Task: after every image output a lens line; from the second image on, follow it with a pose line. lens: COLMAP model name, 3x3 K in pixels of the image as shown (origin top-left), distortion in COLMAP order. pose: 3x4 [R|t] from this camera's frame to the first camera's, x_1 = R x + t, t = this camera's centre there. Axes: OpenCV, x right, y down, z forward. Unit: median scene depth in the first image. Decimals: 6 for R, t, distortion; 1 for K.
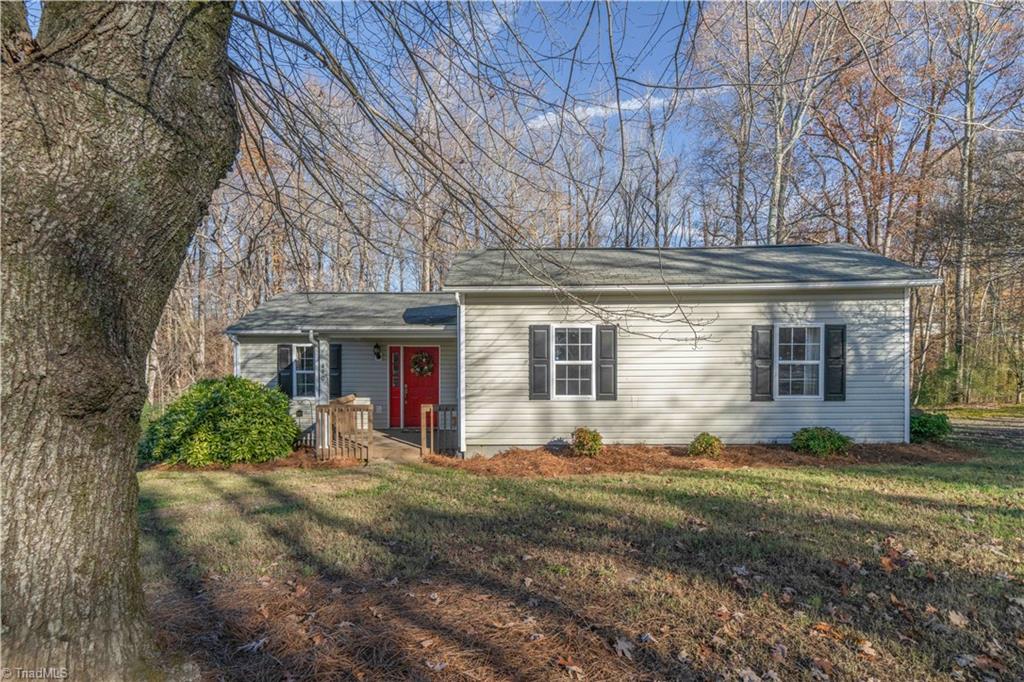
lens RADIAL K [[487.4, 0, 509.7], [0, 487.4, 343.2], [0, 0, 1]] dist [0.000806, 0.000139]
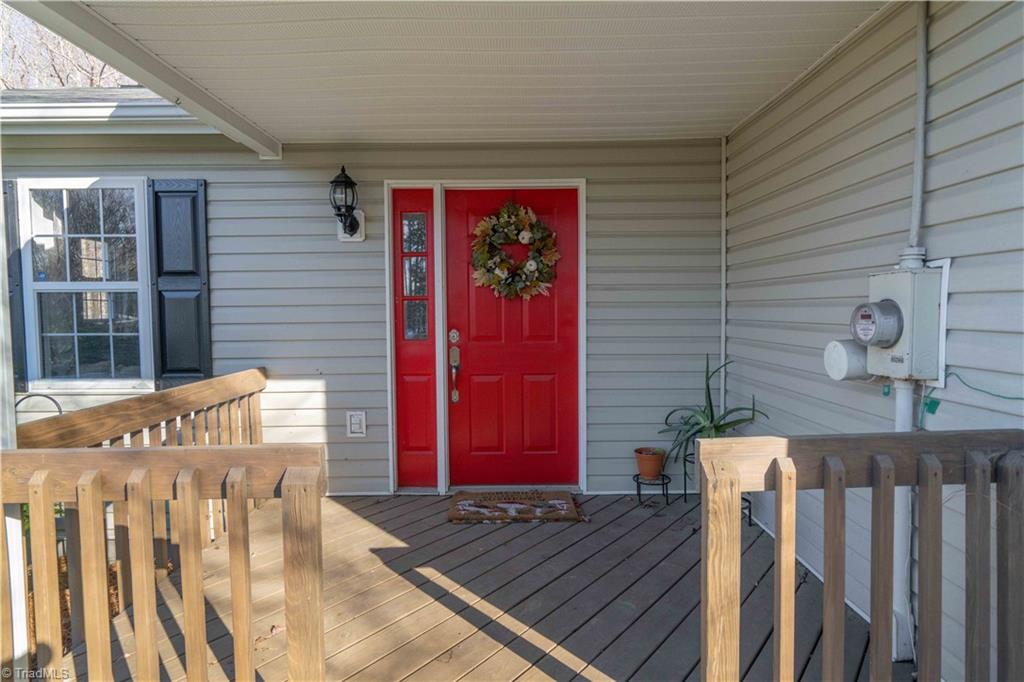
lens RADIAL K [[560.1, 0, 512.6], [0, 560.1, 340.0], [0, 0, 1]] dist [0.003617, 0.000889]
pose [[0.999884, -0.010788, 0.010770, -0.248947], [0.010185, 0.998458, 0.054561, 0.098700], [-0.011342, -0.054445, 0.998452, 0.929649]]
